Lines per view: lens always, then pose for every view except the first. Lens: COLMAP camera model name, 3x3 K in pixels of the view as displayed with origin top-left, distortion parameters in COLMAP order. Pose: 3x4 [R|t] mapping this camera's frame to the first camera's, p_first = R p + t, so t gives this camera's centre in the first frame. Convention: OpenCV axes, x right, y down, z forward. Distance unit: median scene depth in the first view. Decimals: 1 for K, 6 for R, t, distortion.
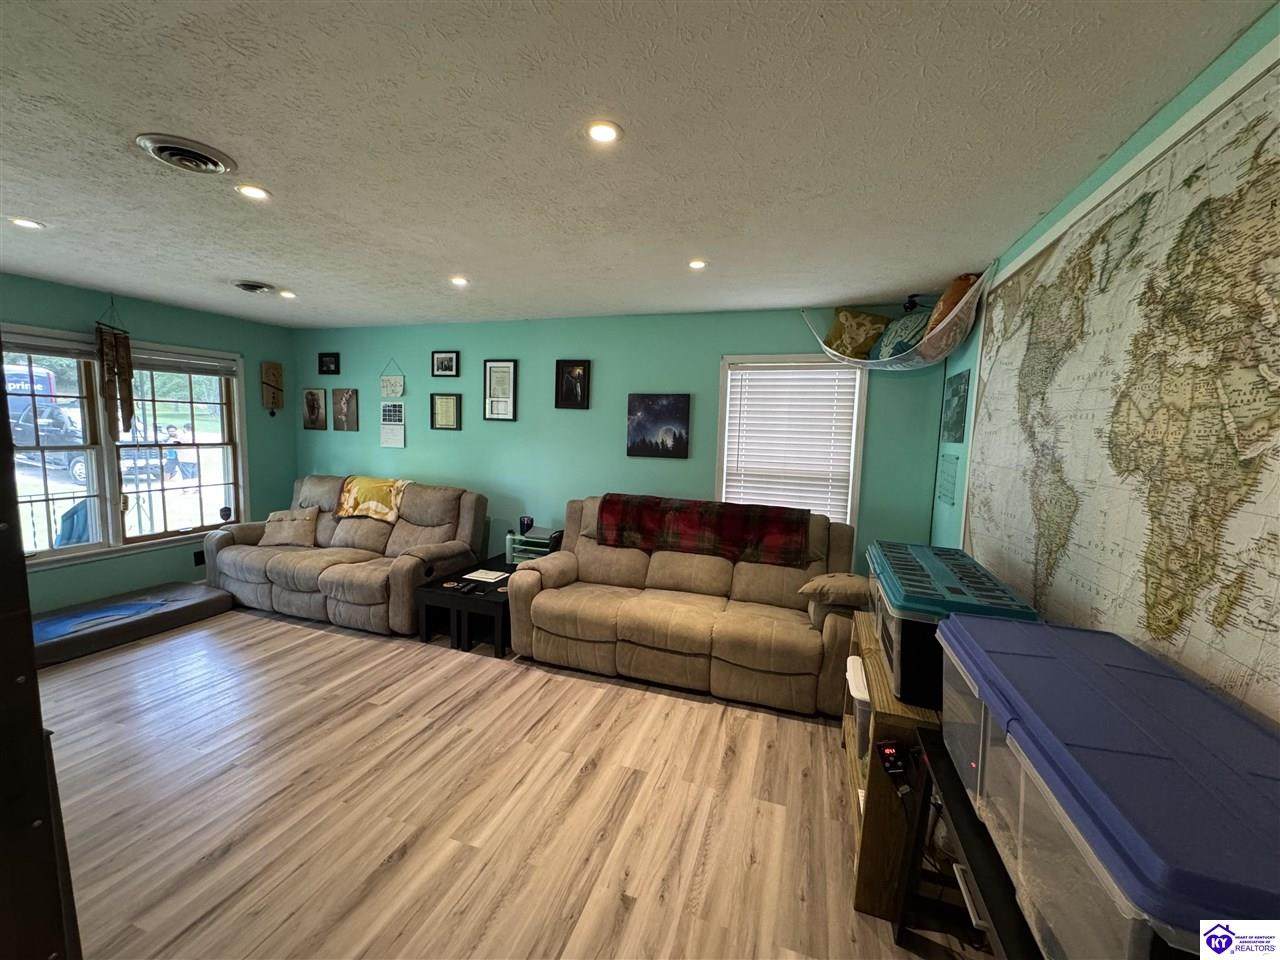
lens RADIAL K [[513.4, 0, 637.9], [0, 513.4, 481.0], [0, 0, 1]] dist [-0.001608, 0.000238]
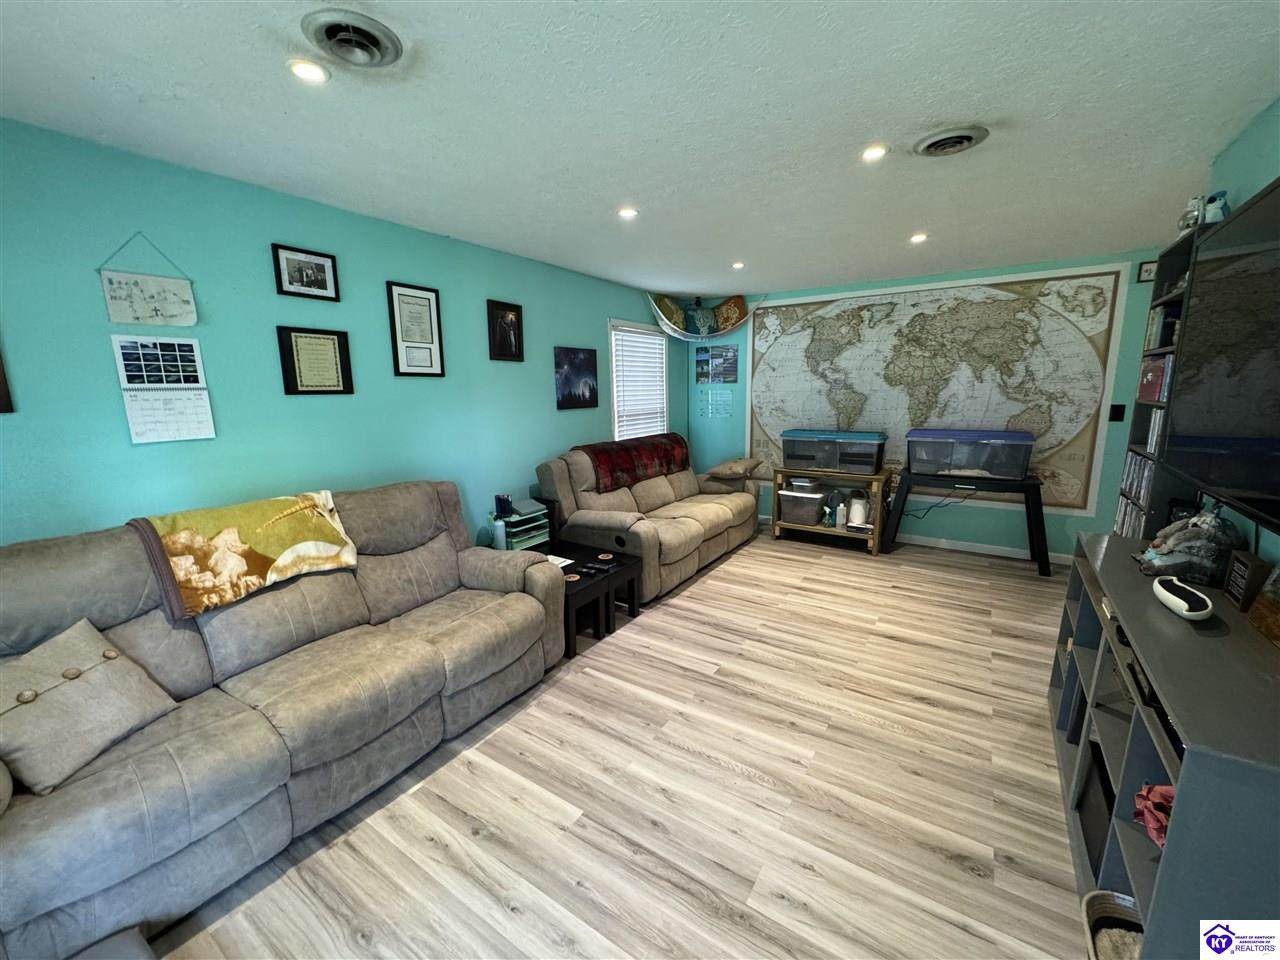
lens RADIAL K [[513.4, 0, 643.3], [0, 513.4, 481.6], [0, 0, 1]] dist [-0.001608, 0.000238]
pose [[0.249586, -0.206854, 0.946001, -1.012938], [0.123331, 0.975753, 0.180821, -0.077167], [-0.960467, 0.071541, 0.269045, 0.616087]]
